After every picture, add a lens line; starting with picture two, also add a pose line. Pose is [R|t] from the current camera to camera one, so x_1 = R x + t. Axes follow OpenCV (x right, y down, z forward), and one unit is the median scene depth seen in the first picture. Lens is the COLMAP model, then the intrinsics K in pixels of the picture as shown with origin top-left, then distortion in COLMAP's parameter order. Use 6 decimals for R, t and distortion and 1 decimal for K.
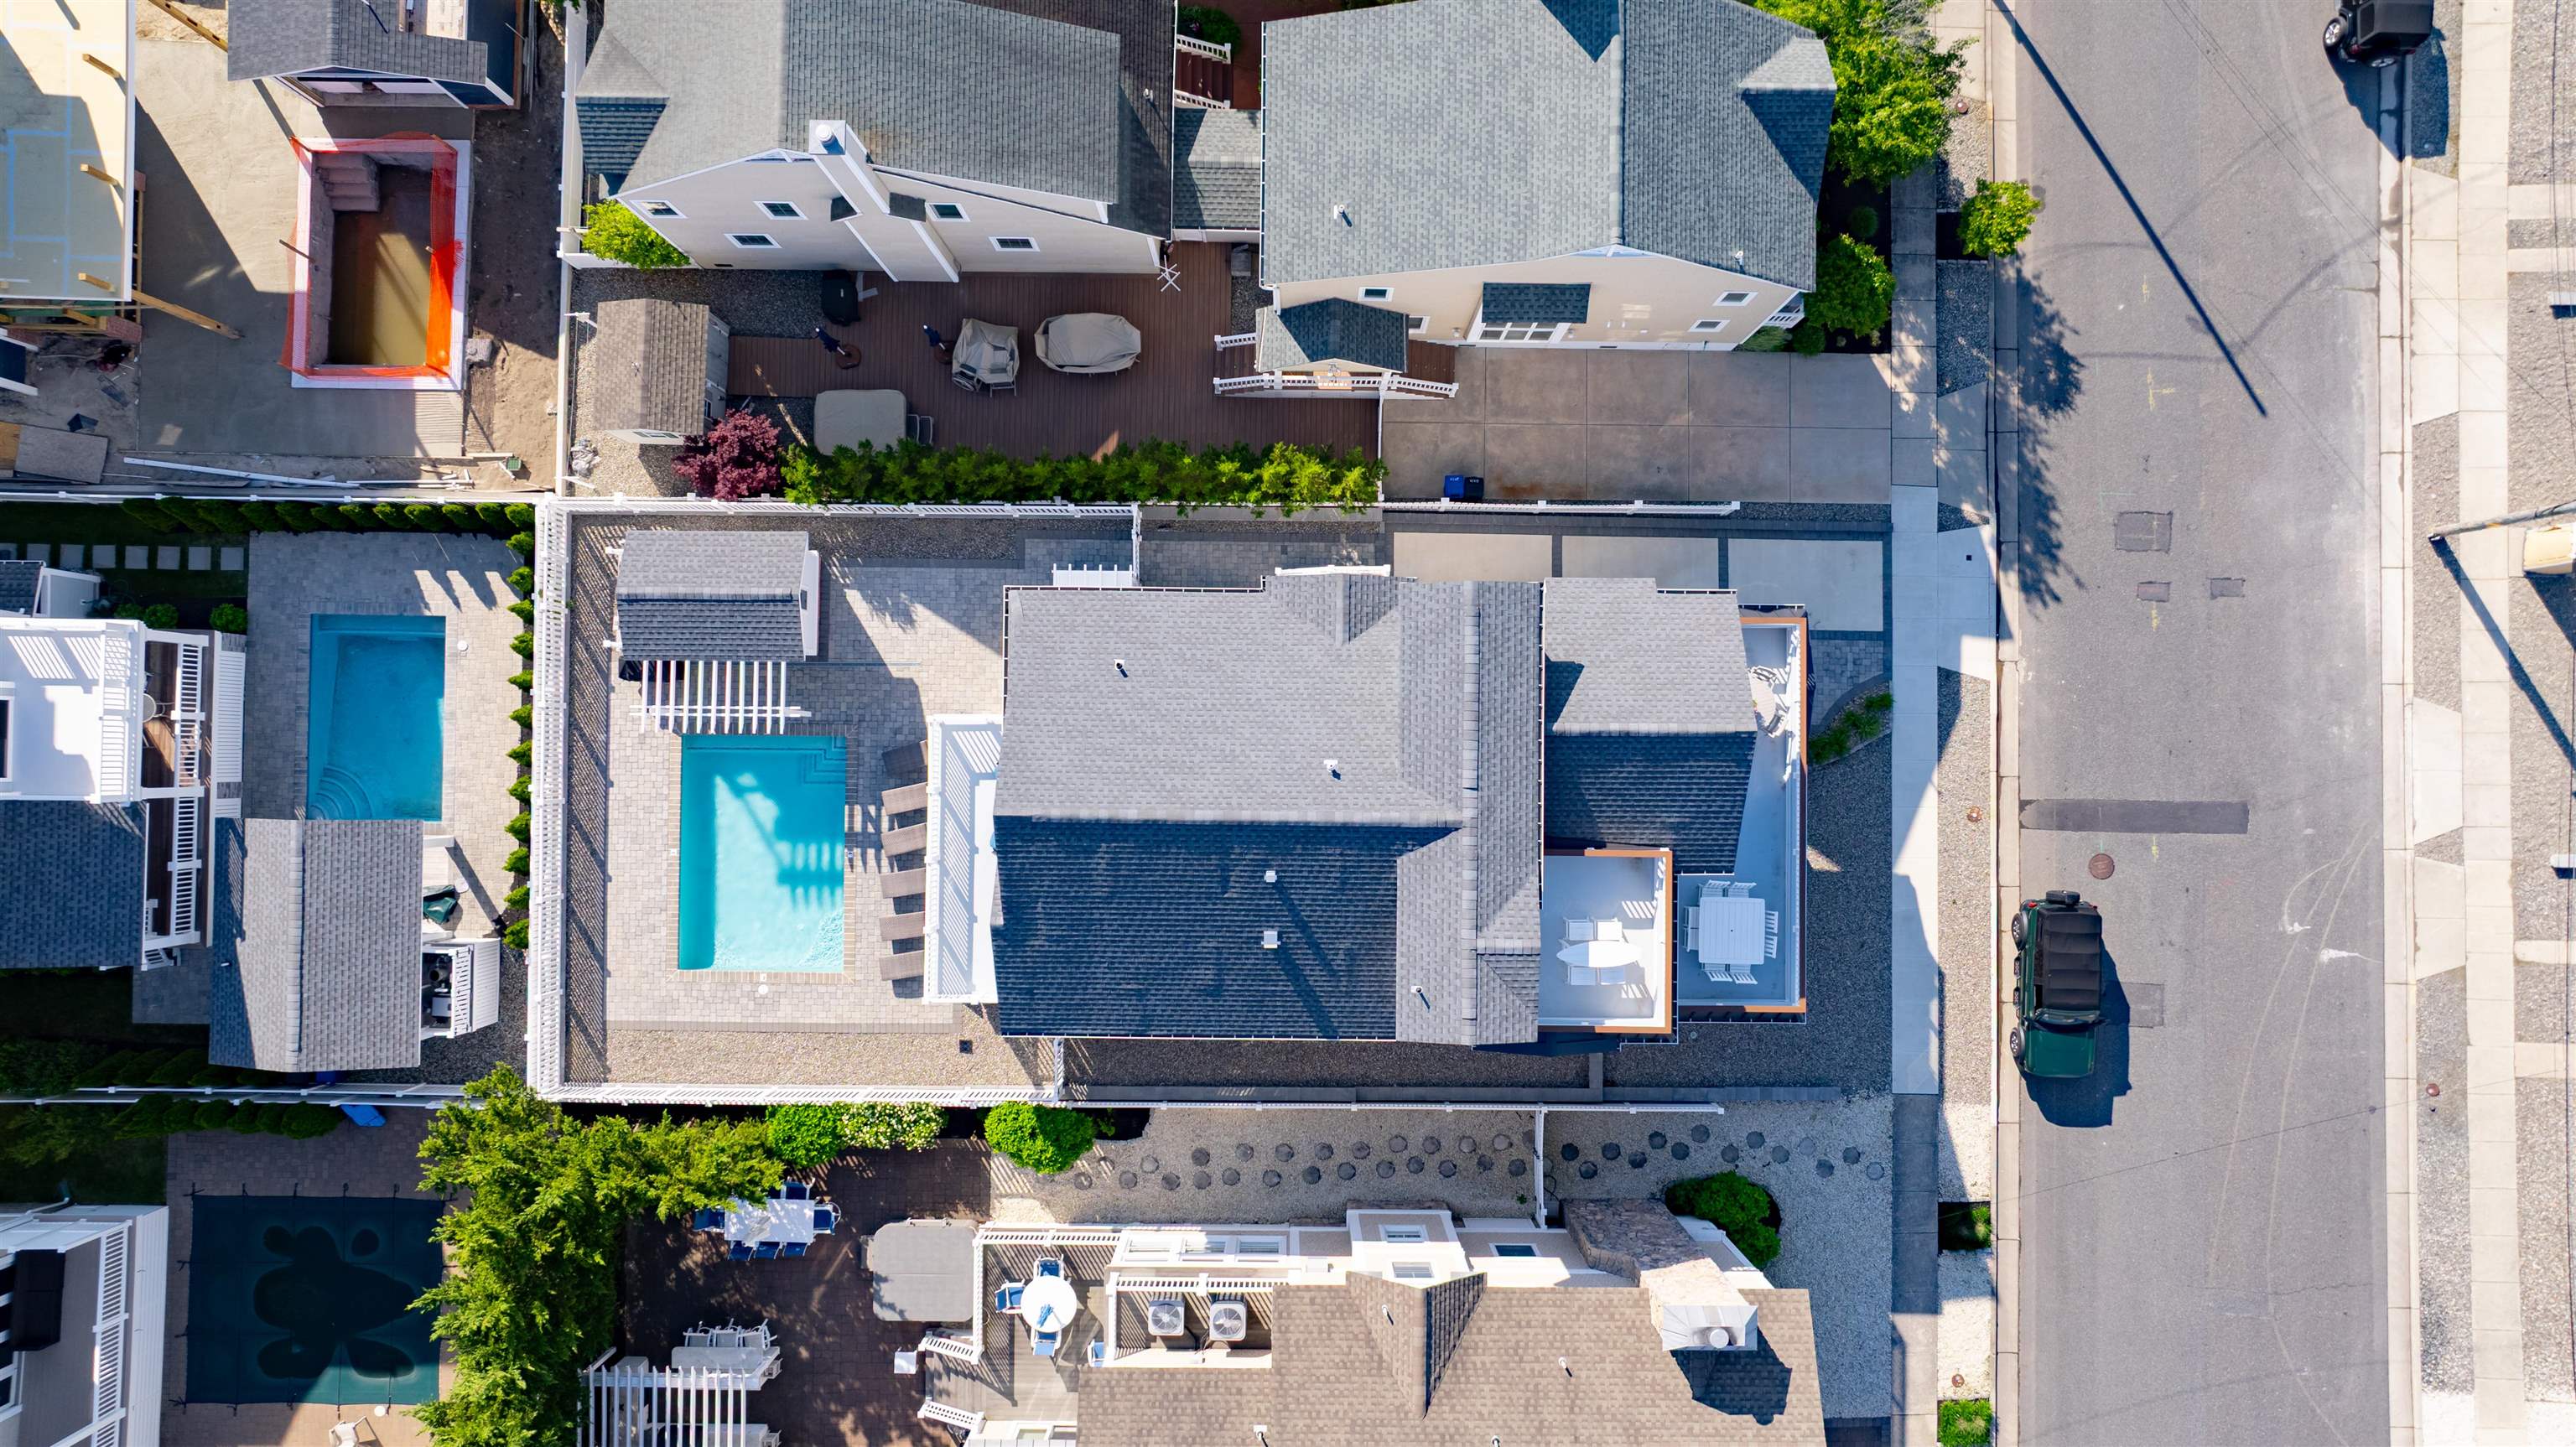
lens RADIAL K [[1788.9, 0, 1288.0], [0, 1788.9, 705.5], [0, 0, 1]] dist [-0.024330, 0.000562]
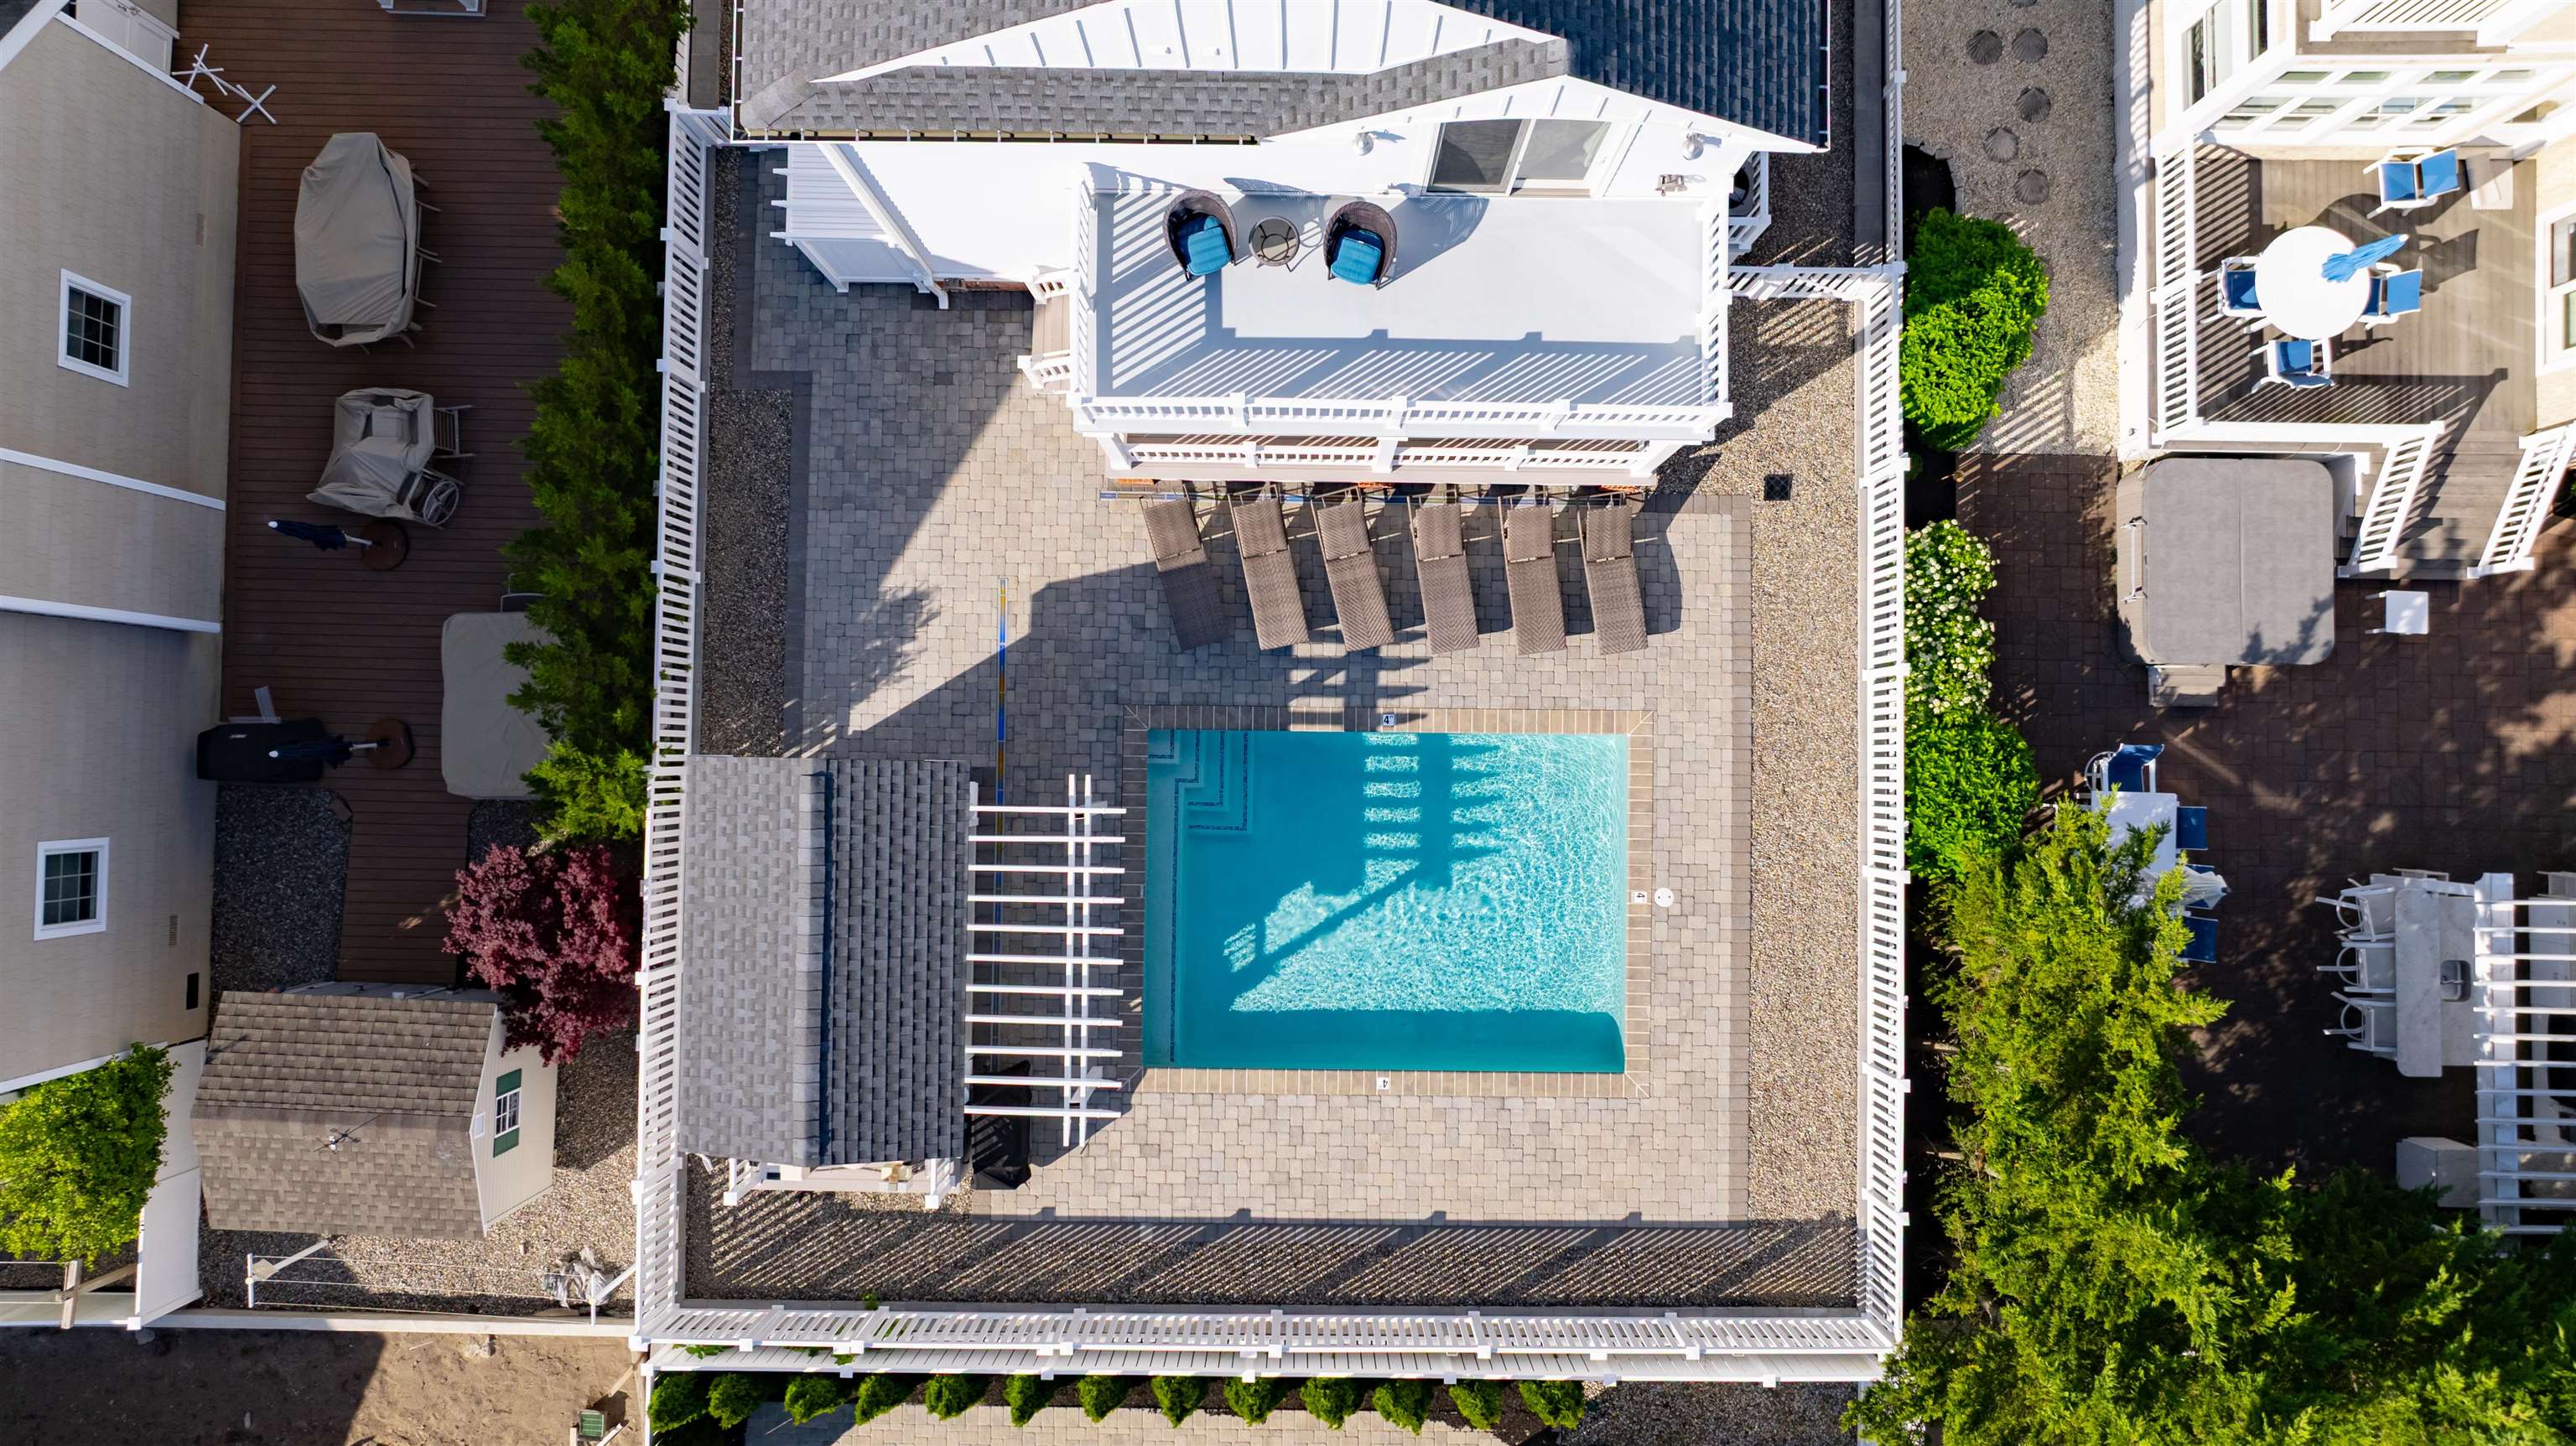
lens RADIAL K [[1788.8, 0, 1308.4], [0, 1788.8, 720.7], [0, 0, 1]] dist [-0.024330, 0.000562]
pose [[0.005429, -0.999539, 0.029866, -0.260574], [0.999547, 0.006309, 0.029443, 0.046709], [-0.029618, 0.029692, 0.999120, 0.511672]]
